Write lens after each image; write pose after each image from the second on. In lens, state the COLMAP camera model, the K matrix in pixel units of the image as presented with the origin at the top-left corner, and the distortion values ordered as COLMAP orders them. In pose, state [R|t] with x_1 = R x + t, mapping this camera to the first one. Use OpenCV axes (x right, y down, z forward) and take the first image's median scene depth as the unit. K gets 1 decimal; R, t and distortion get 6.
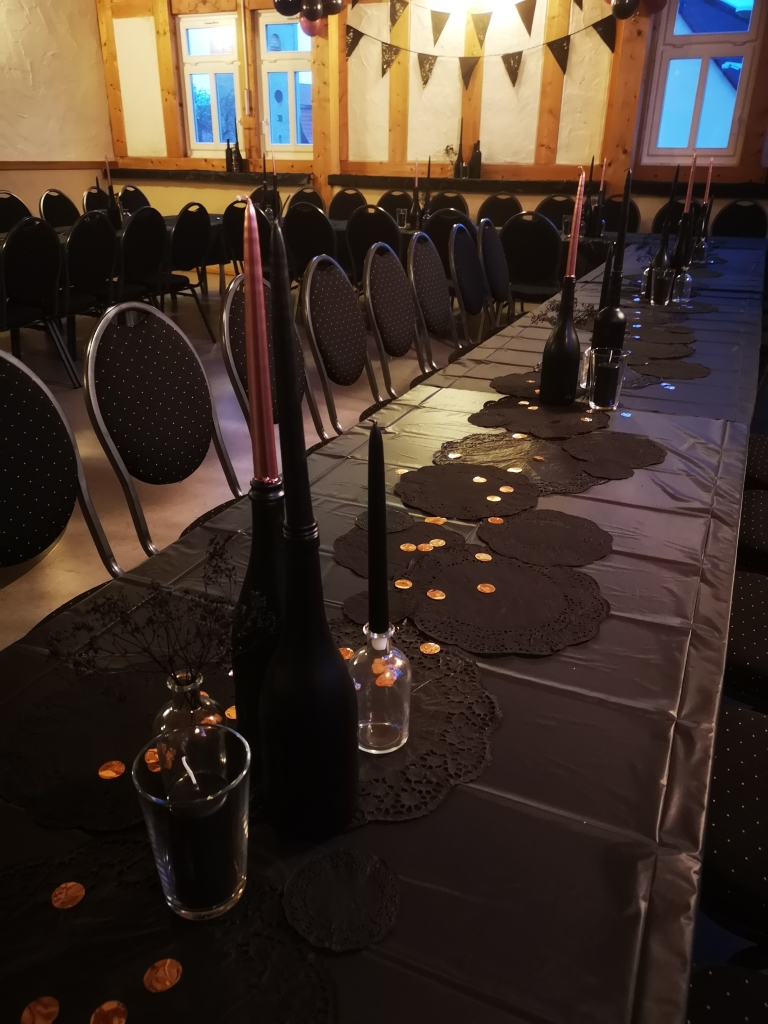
lens RADIAL K [[790.0, 0, 387.1], [0, 790.0, 515.9], [0, 0, 1]] dist [0.032409, -0.018796]
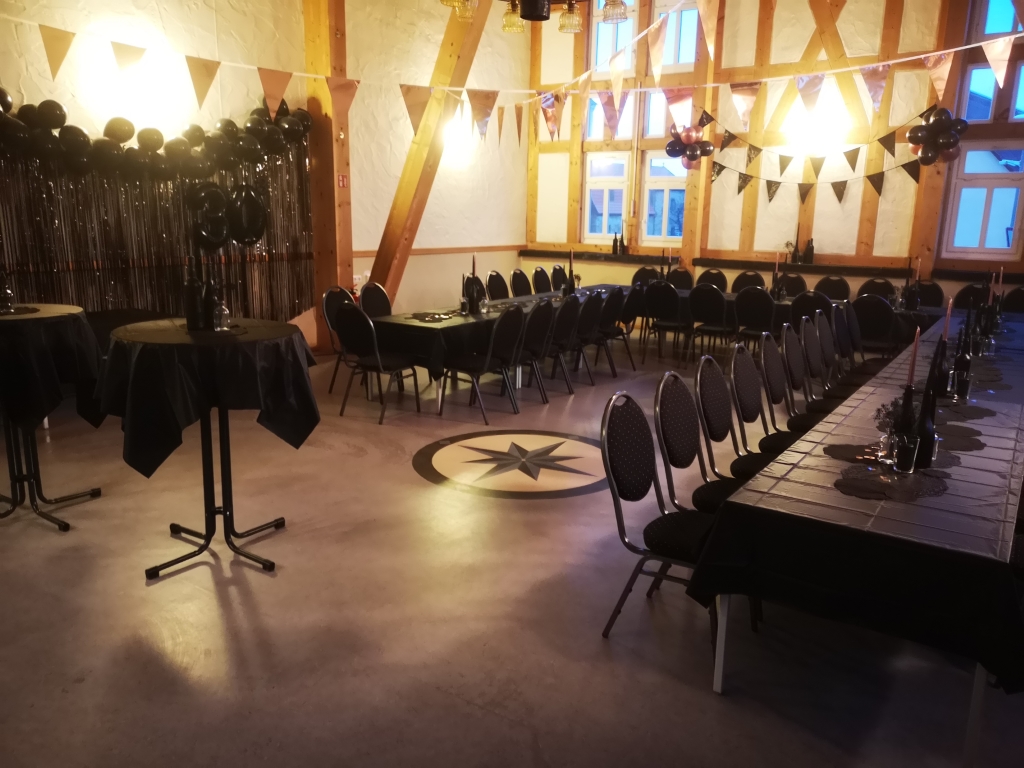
lens RADIAL K [[790.0, 0, 515.2], [0, 790.0, 390.5], [0, 0, 1]] dist [0.032409, -0.018796]
pose [[0.985678, 0.043547, -0.162919, -0.155747], [-0.076327, 0.976668, -0.200734, 0.101005], [0.150376, 0.210294, 0.966004, -0.350296]]
